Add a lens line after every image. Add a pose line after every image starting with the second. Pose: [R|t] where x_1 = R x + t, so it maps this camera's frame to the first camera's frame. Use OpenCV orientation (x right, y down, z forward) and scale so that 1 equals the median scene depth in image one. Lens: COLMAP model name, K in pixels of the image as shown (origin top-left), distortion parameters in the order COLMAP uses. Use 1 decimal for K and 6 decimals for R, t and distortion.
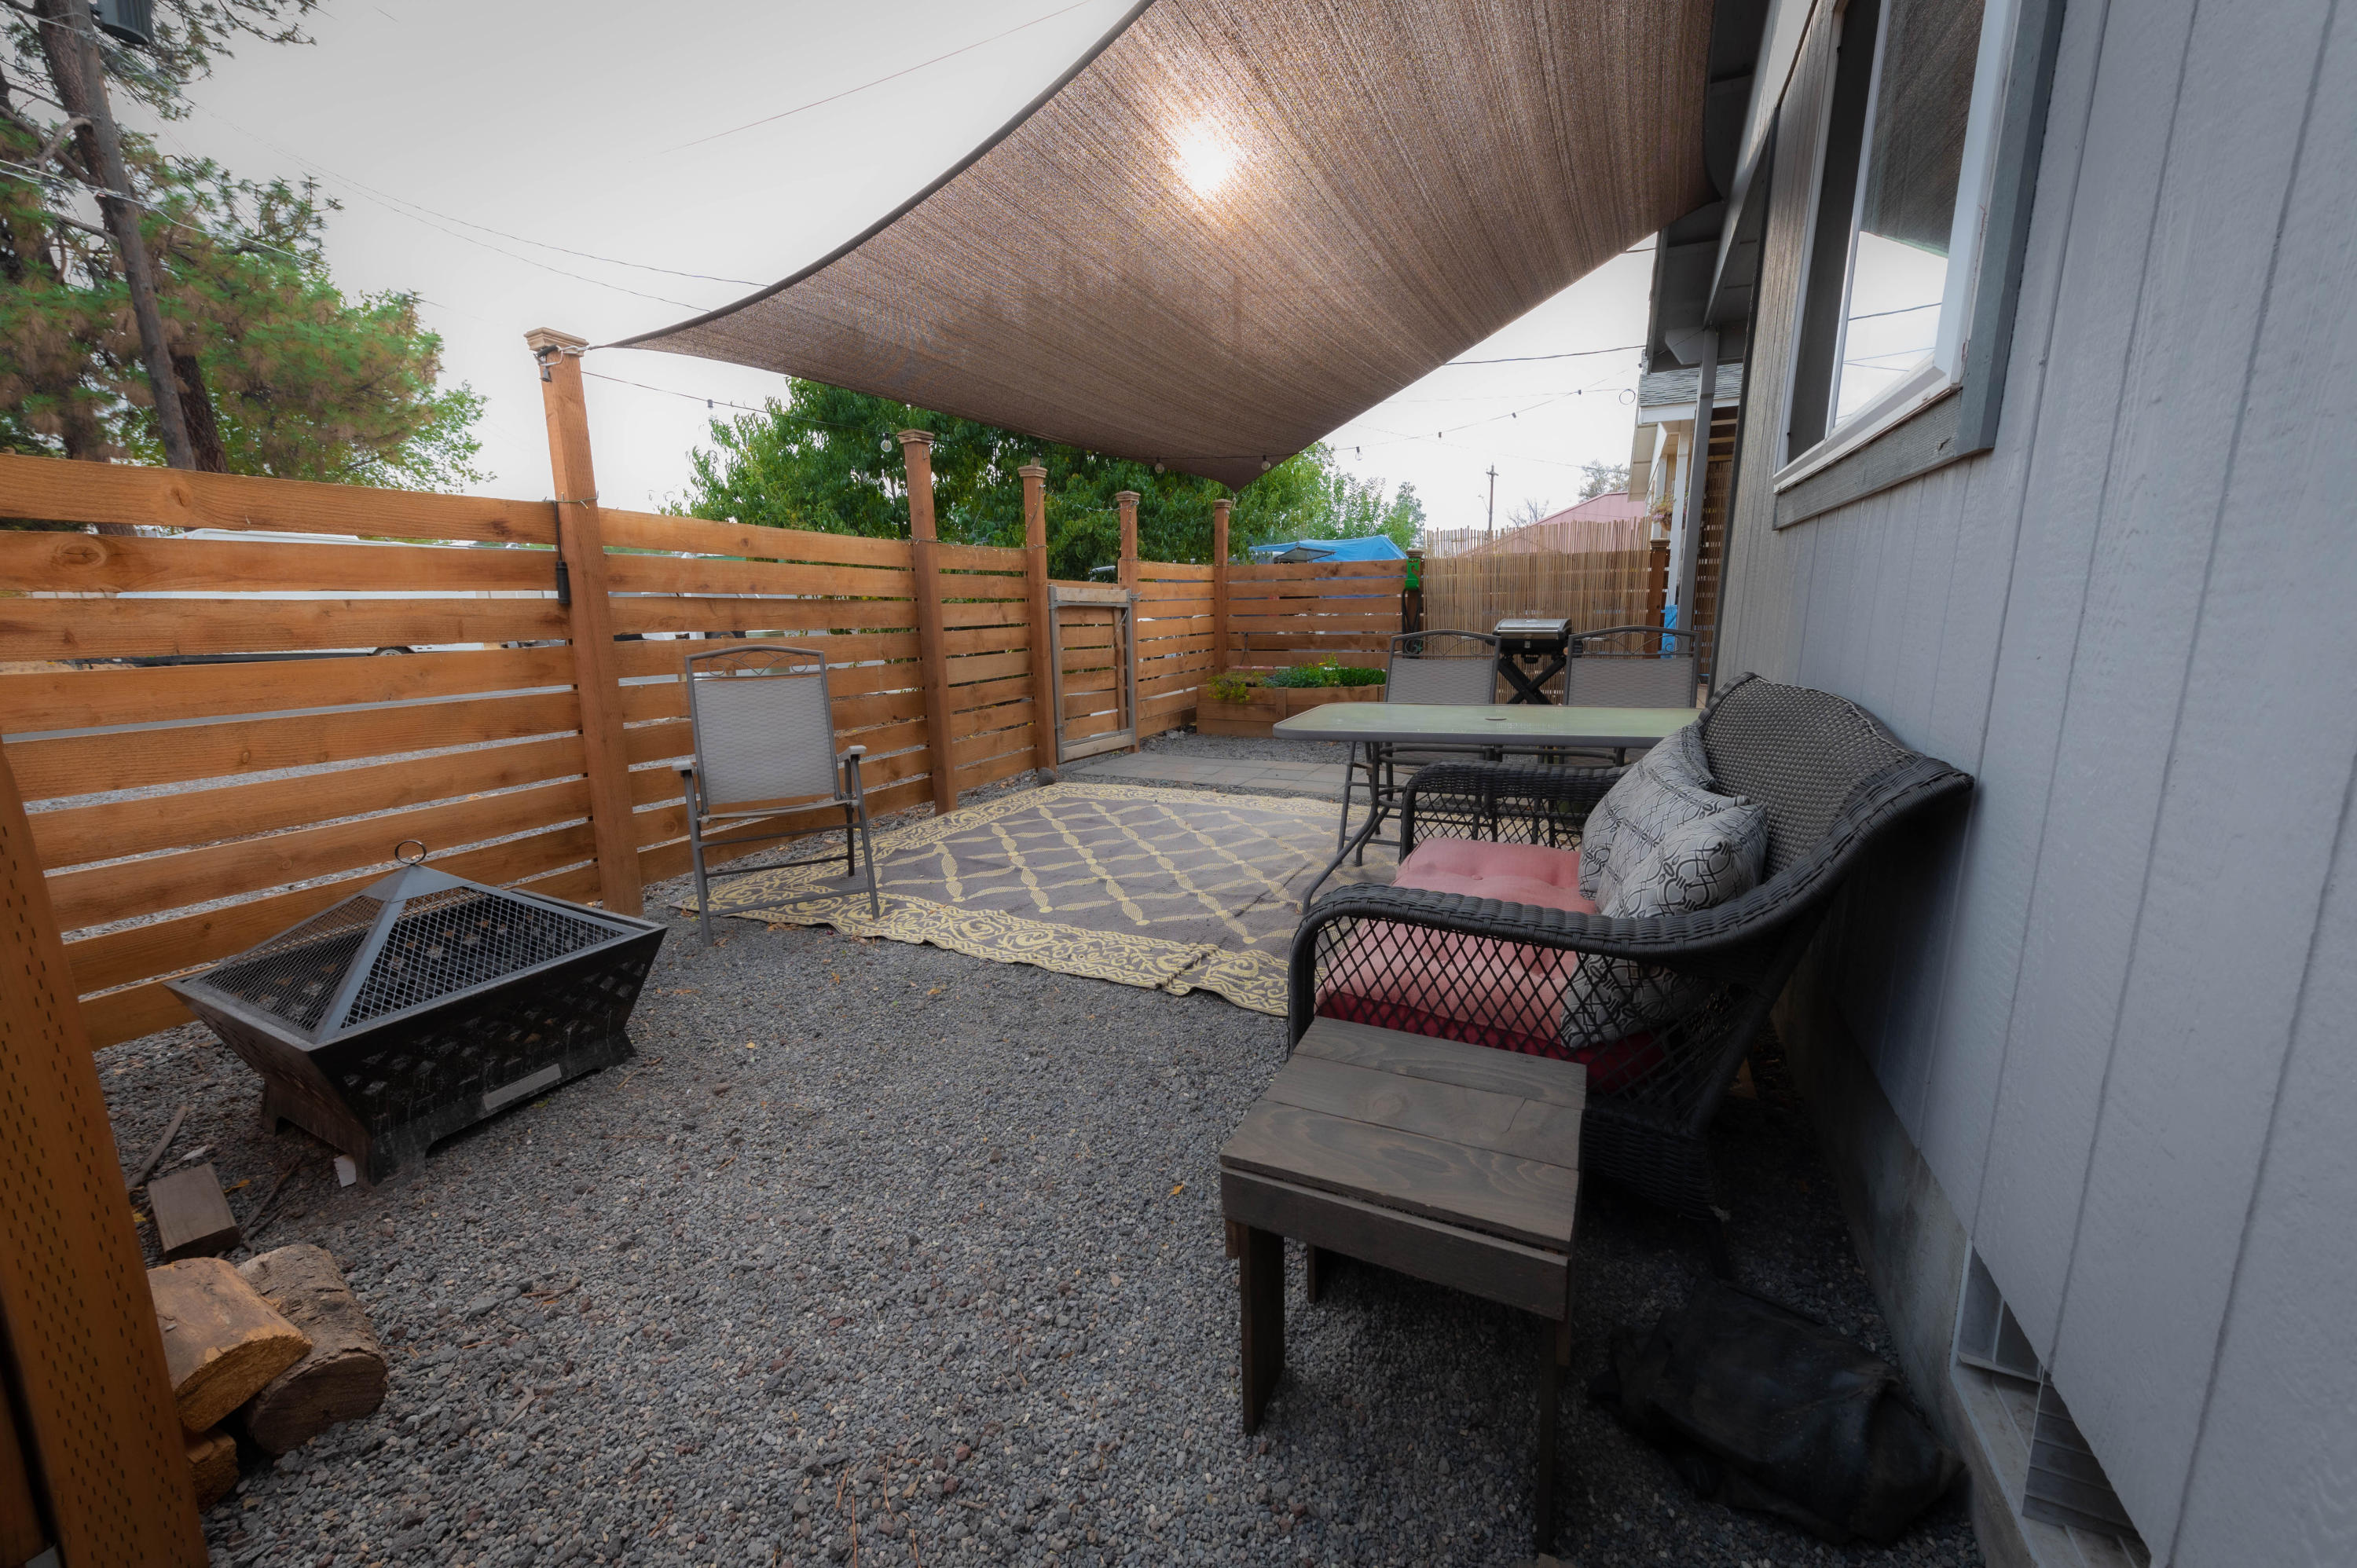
lens RADIAL K [[916.6, 0, 1179.0], [0, 916.6, 777.0], [0, 0, 1]] dist [0.020527, -0.001092]
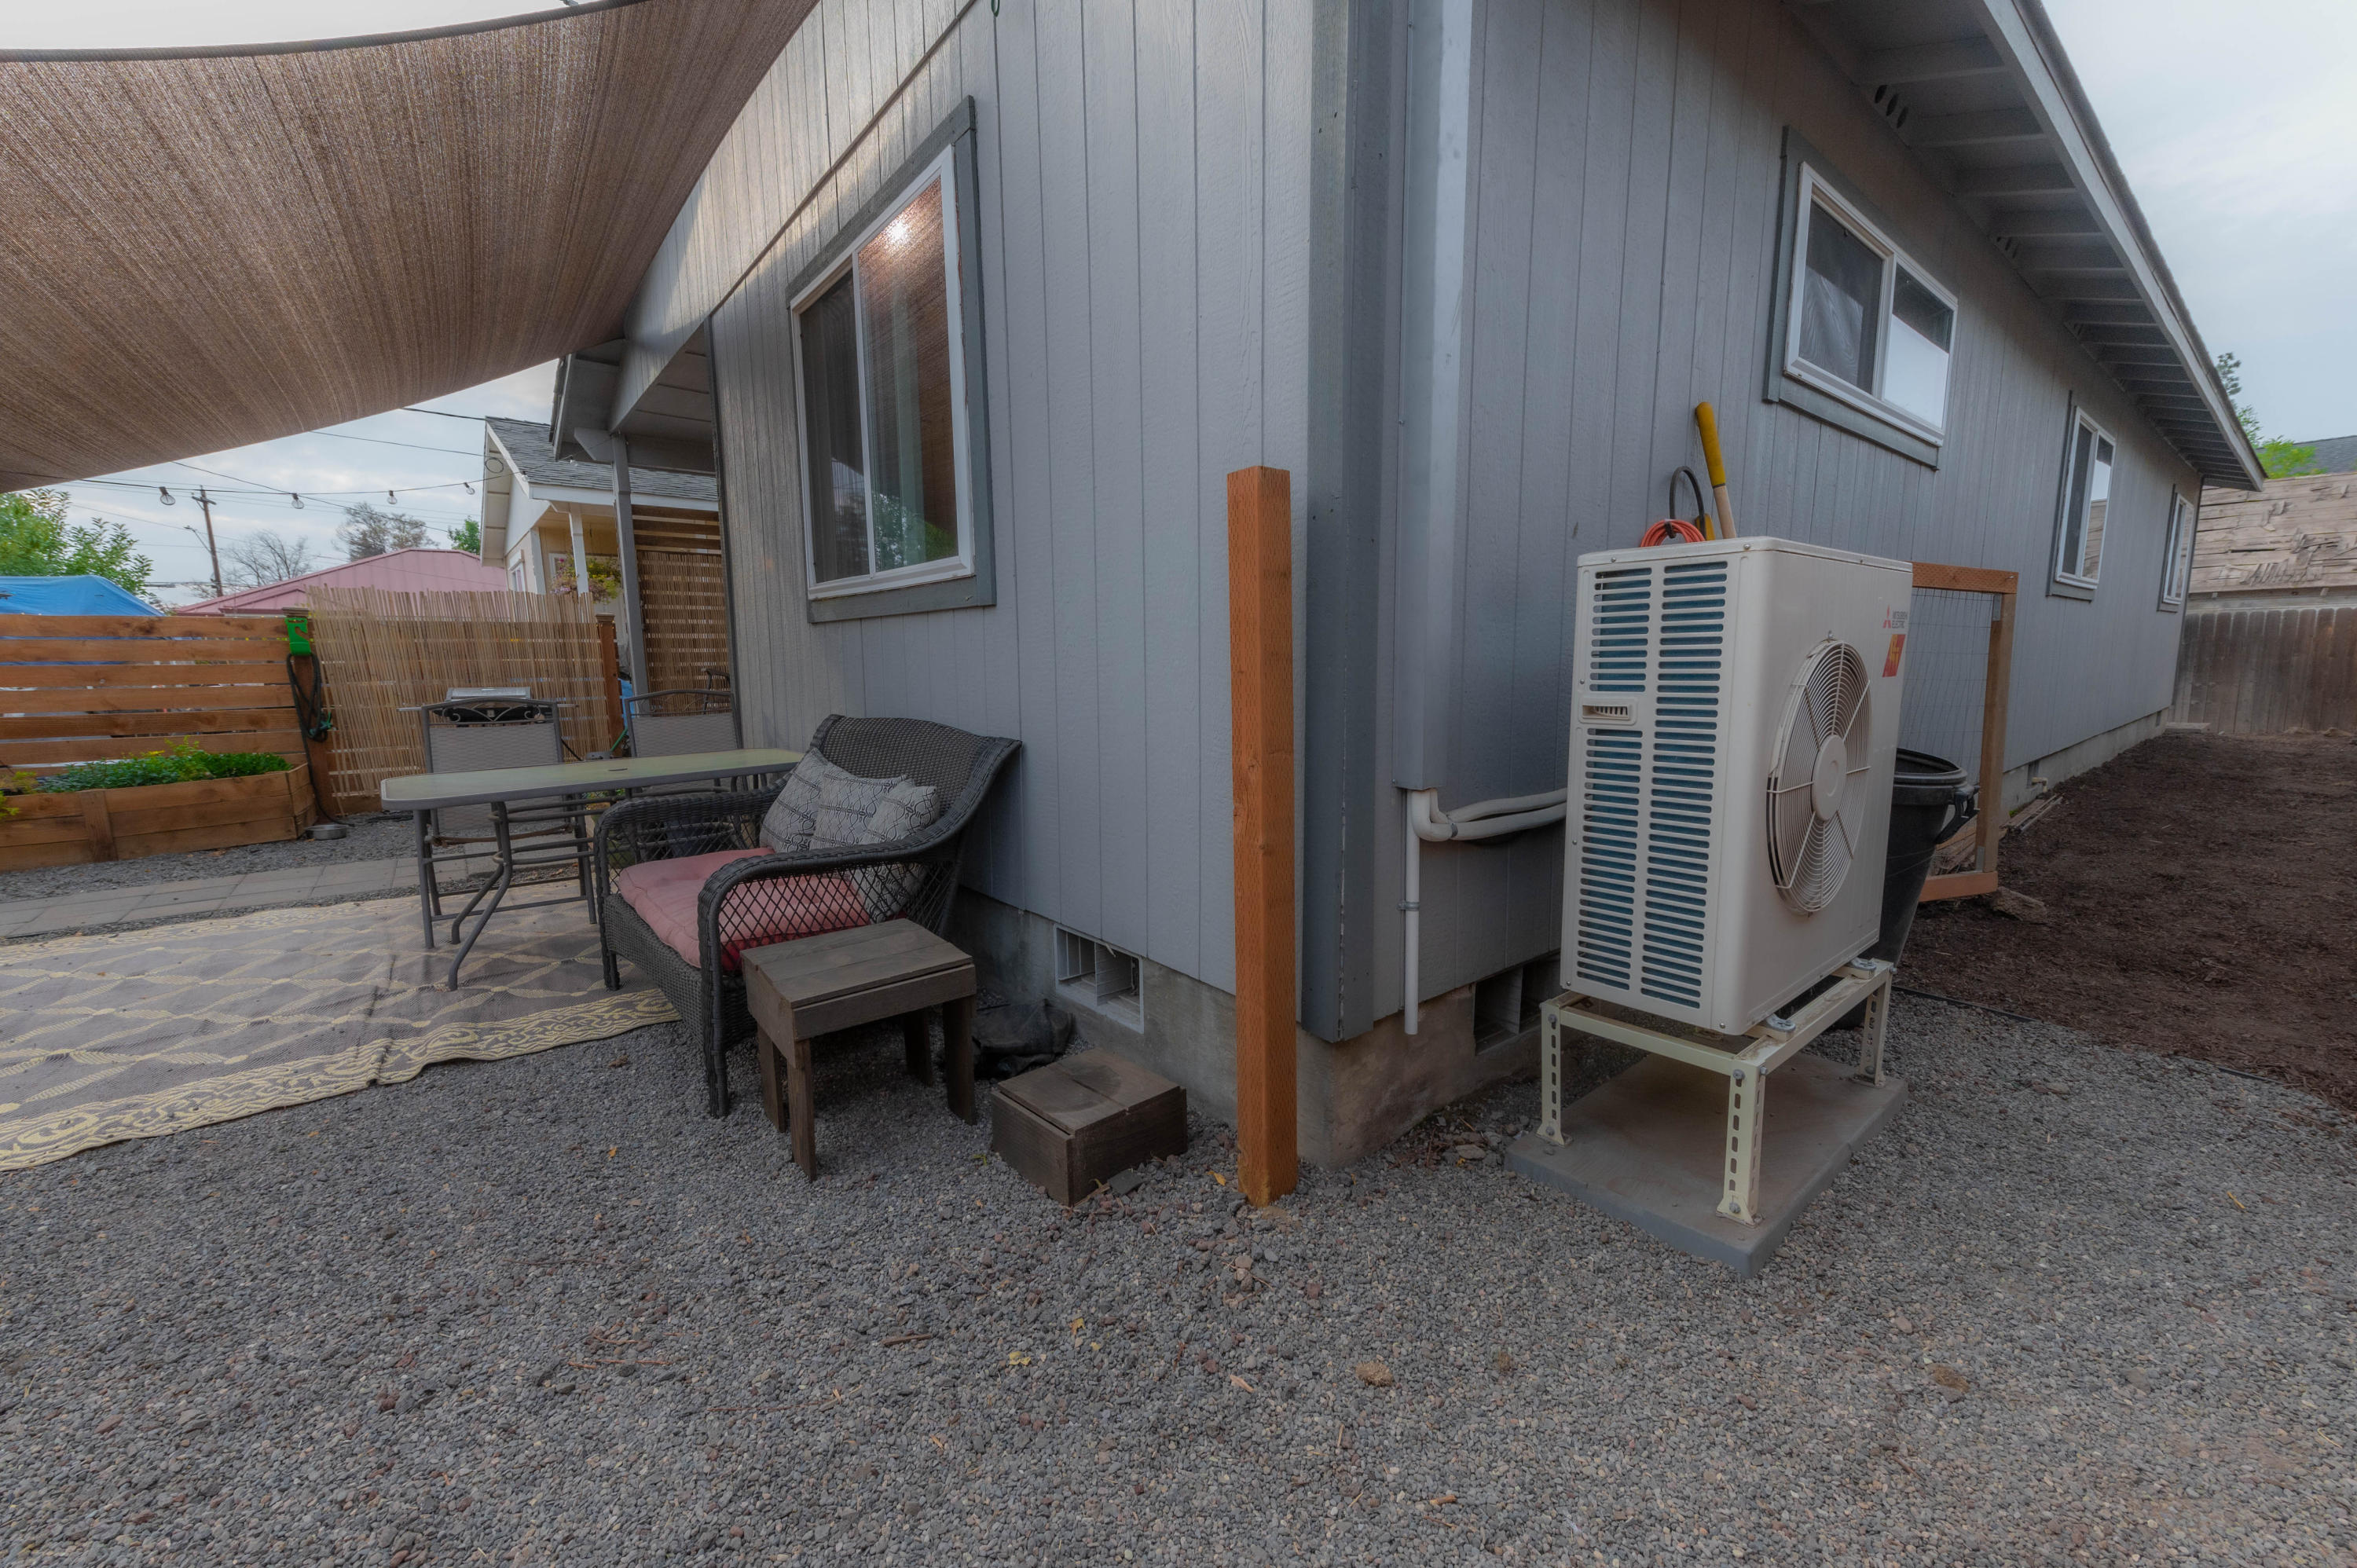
lens RADIAL K [[916.6, 0, 1179.0], [0, 916.6, 777.0], [0, 0, 1]] dist [0.020527, -0.001092]
pose [[0.437913, -0.107735, 0.892539, -0.387266], [0.172658, 0.984391, 0.034110, 0.028662], [-0.882282, 0.139166, 0.449679, -0.144394]]
